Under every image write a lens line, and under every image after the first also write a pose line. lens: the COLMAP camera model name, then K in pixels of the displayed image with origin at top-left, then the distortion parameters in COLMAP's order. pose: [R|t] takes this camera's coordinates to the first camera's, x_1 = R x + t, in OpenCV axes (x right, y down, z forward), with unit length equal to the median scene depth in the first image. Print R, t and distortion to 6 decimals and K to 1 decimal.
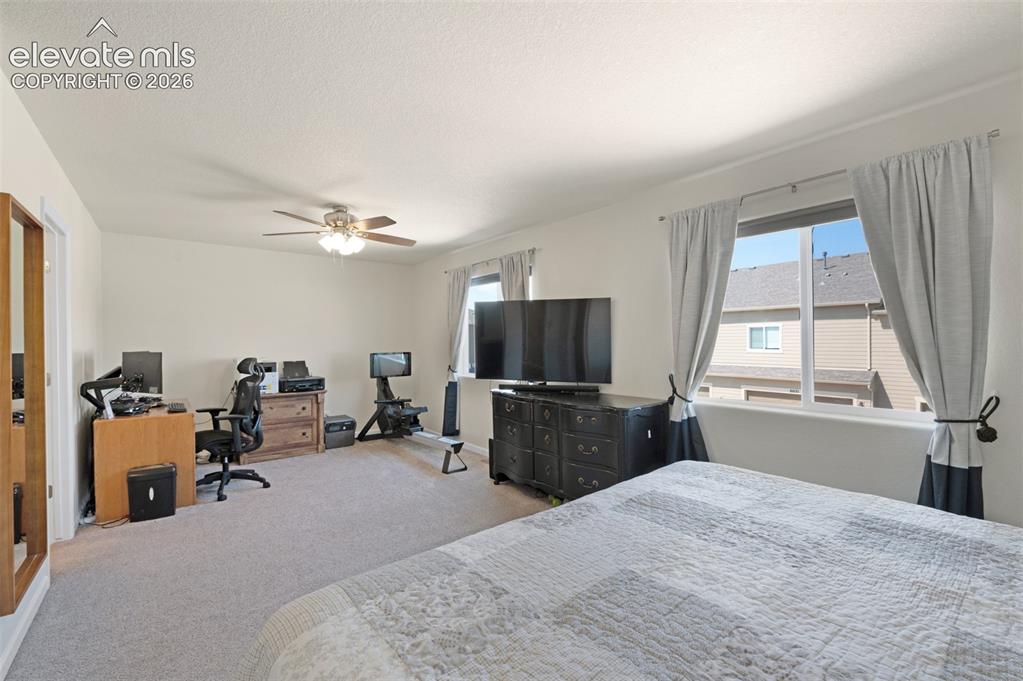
lens RADIAL K [[441.6, 0, 510.6], [0, 441.6, 341.1], [0, 0, 1]] dist [-0.007097, -0.005622]
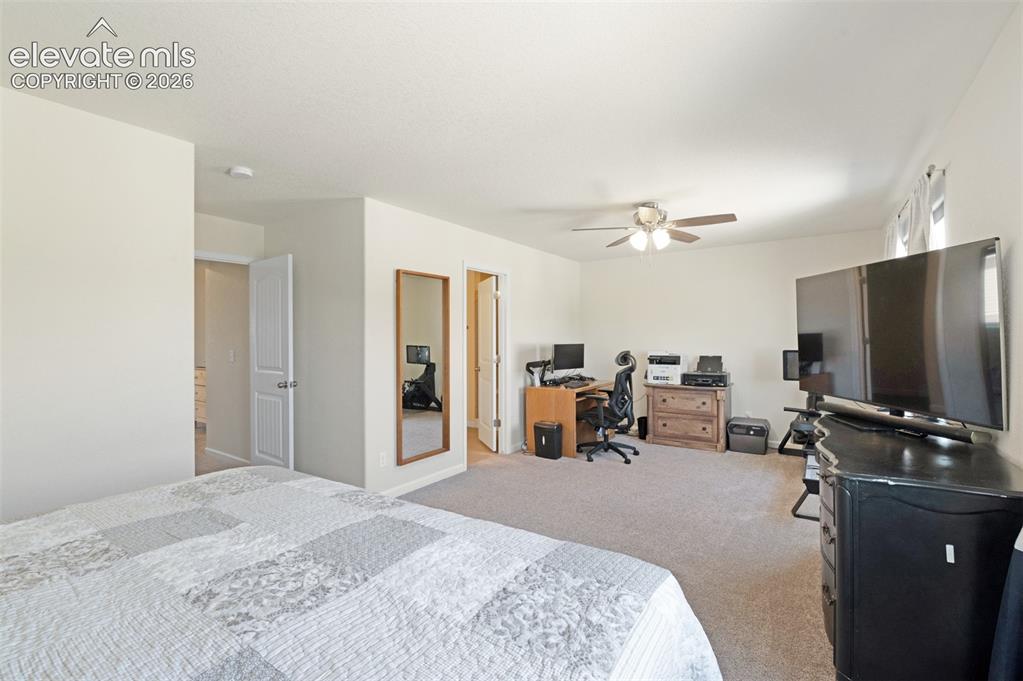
lens RADIAL K [[441.6, 0, 510.3], [0, 441.6, 336.2], [0, 0, 1]] dist [-0.007097, -0.005622]
pose [[0.310060, -0.000638, -0.950717, 0.354613], [0.004040, 0.999992, 0.000647, -0.001760], [0.950708, -0.004041, 0.310060, 0.281781]]
